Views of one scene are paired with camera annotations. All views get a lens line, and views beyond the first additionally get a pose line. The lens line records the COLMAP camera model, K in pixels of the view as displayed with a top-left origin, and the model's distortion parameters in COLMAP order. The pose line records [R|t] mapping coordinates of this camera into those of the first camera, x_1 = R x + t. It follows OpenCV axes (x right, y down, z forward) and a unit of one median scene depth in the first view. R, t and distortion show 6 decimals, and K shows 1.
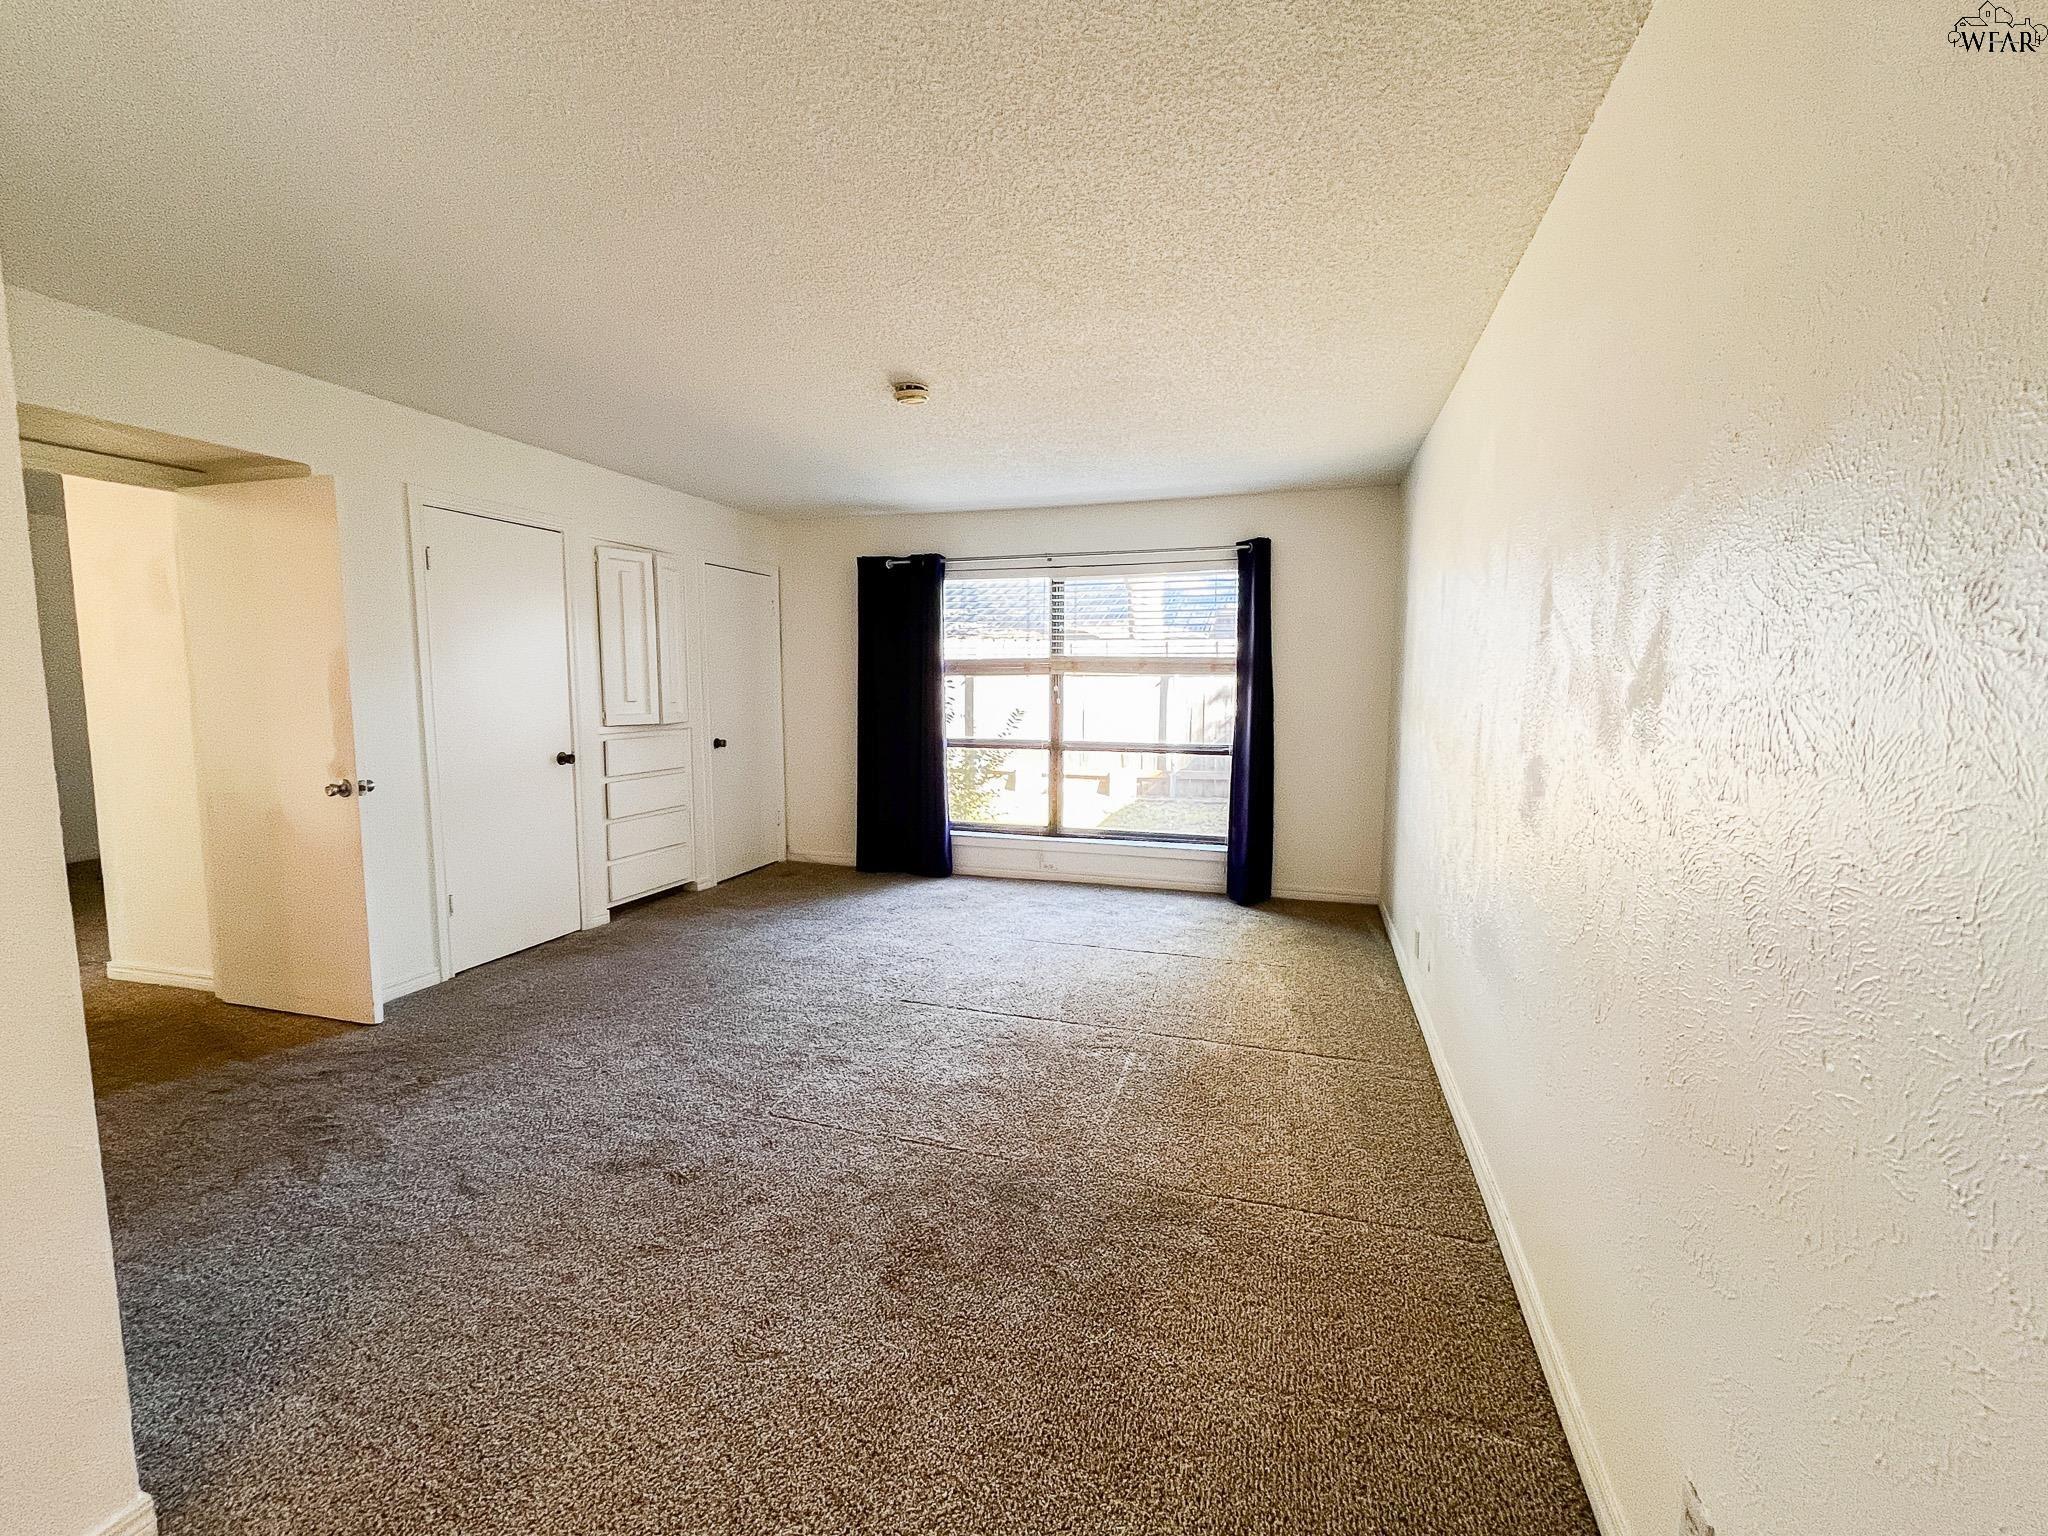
lens RADIAL K [[835.9, 0, 1036.6], [0, 835.9, 771.2], [0, 0, 1]] dist [-0.007833, 0.000467]
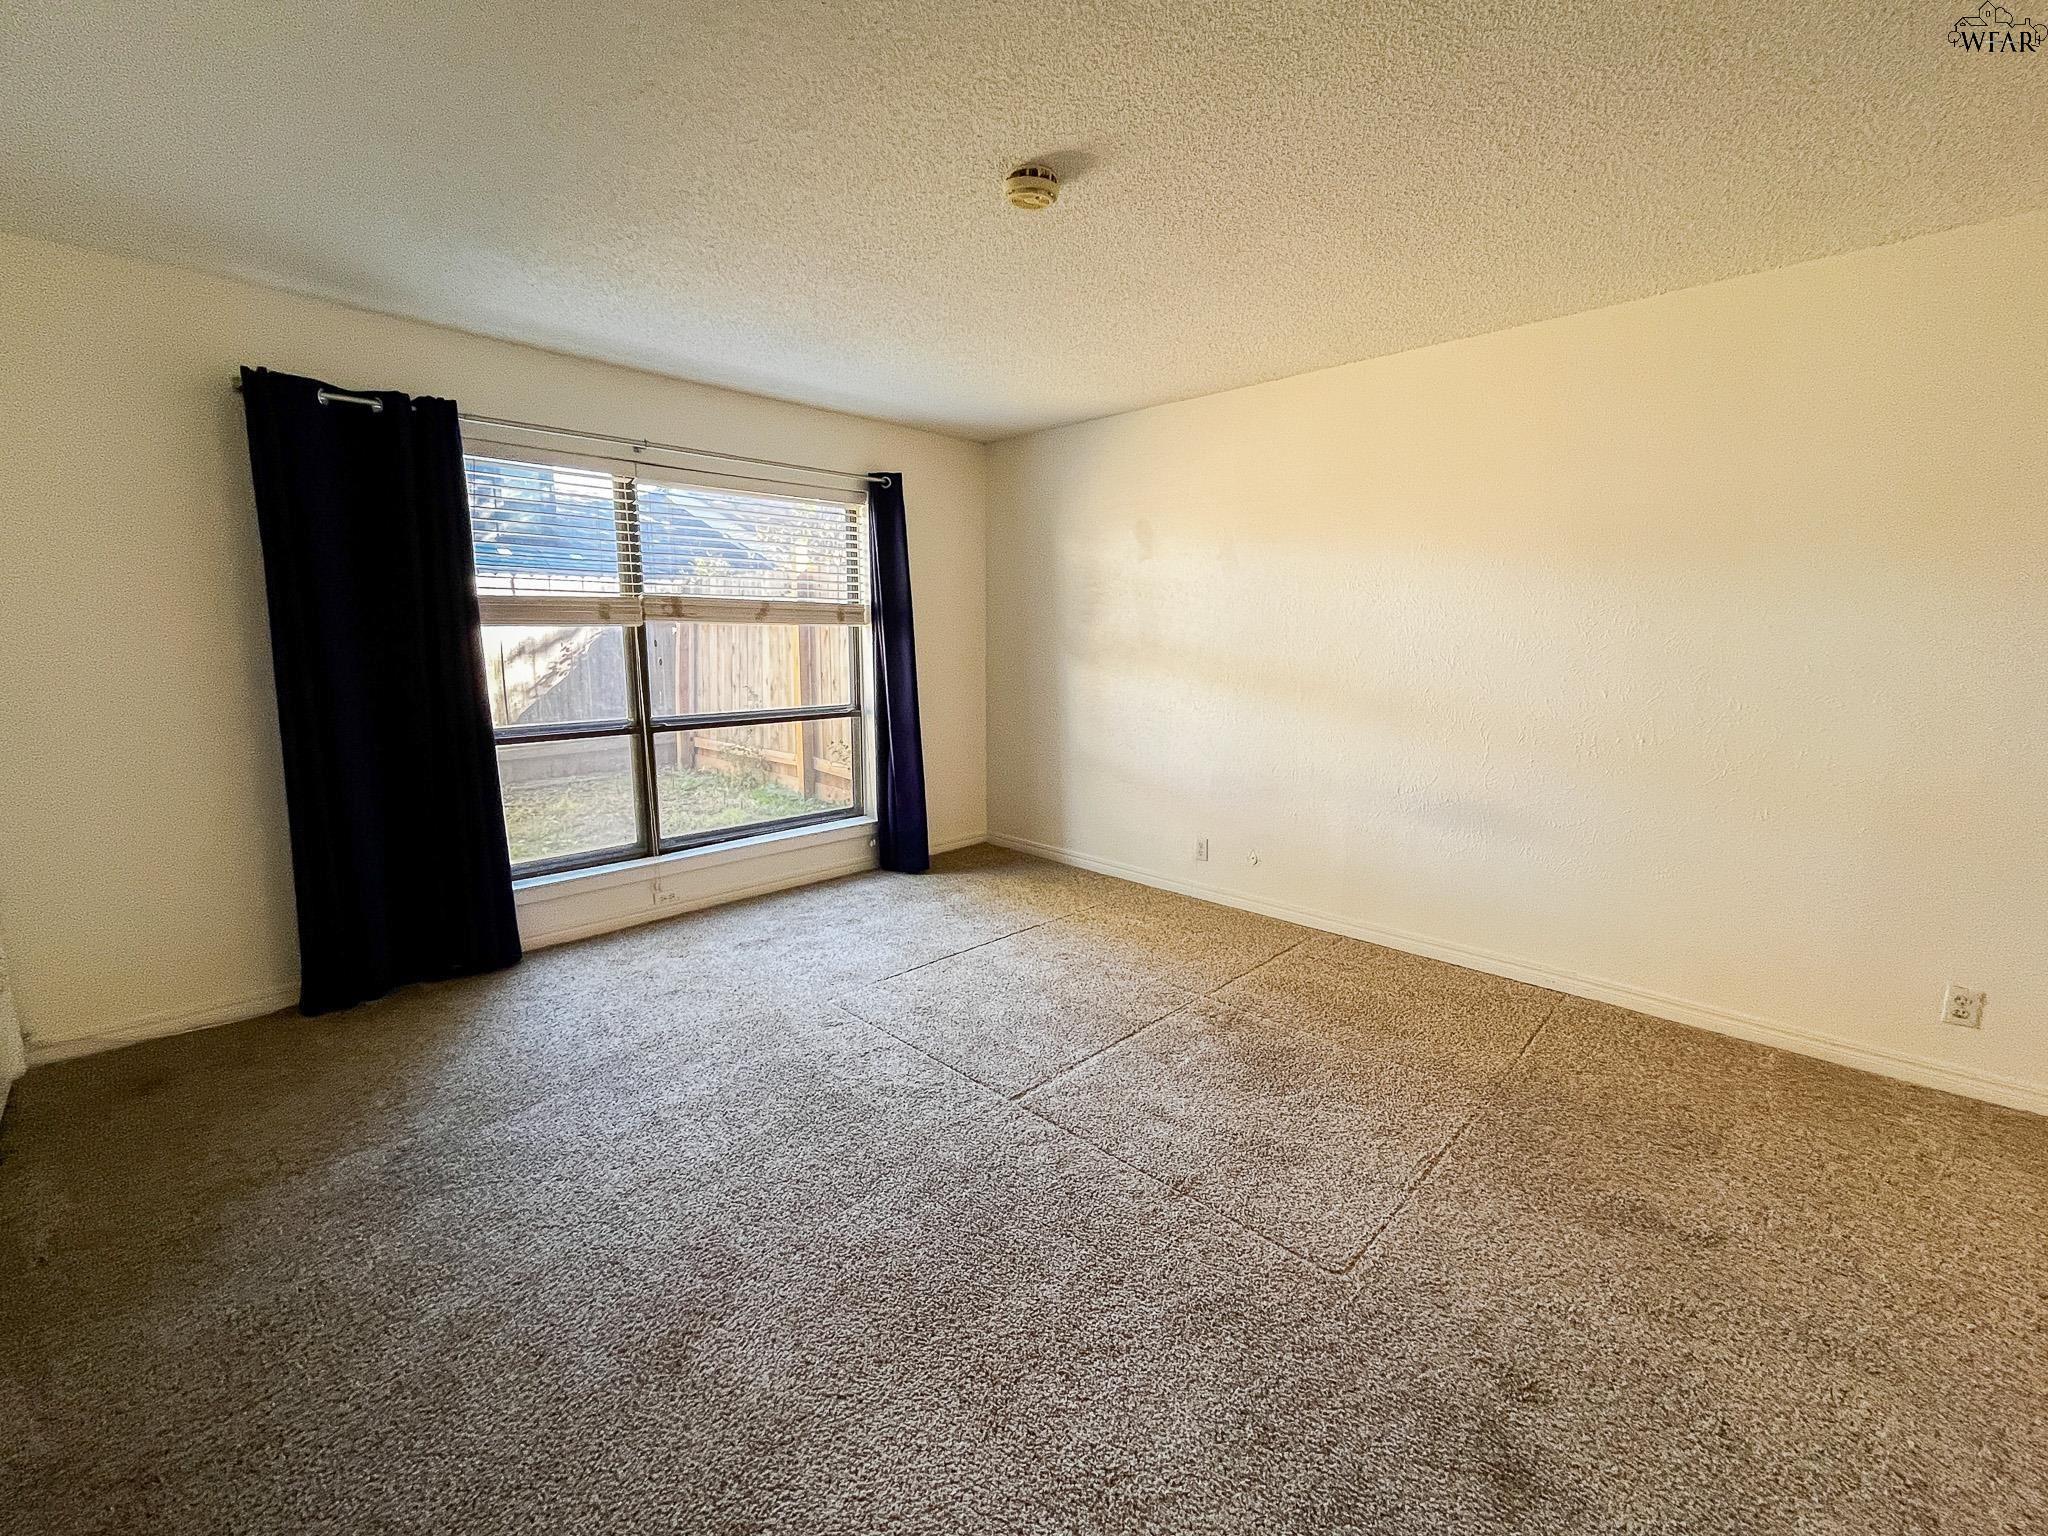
lens RADIAL K [[835.9, 0, 1016.8], [0, 835.9, 761.3], [0, 0, 1]] dist [-0.007833, 0.000467]
pose [[0.470425, -0.135299, 0.872006, -0.482104], [0.094257, 0.990227, 0.102792, -0.047597], [-0.877391, 0.033837, 0.478581, 0.438130]]
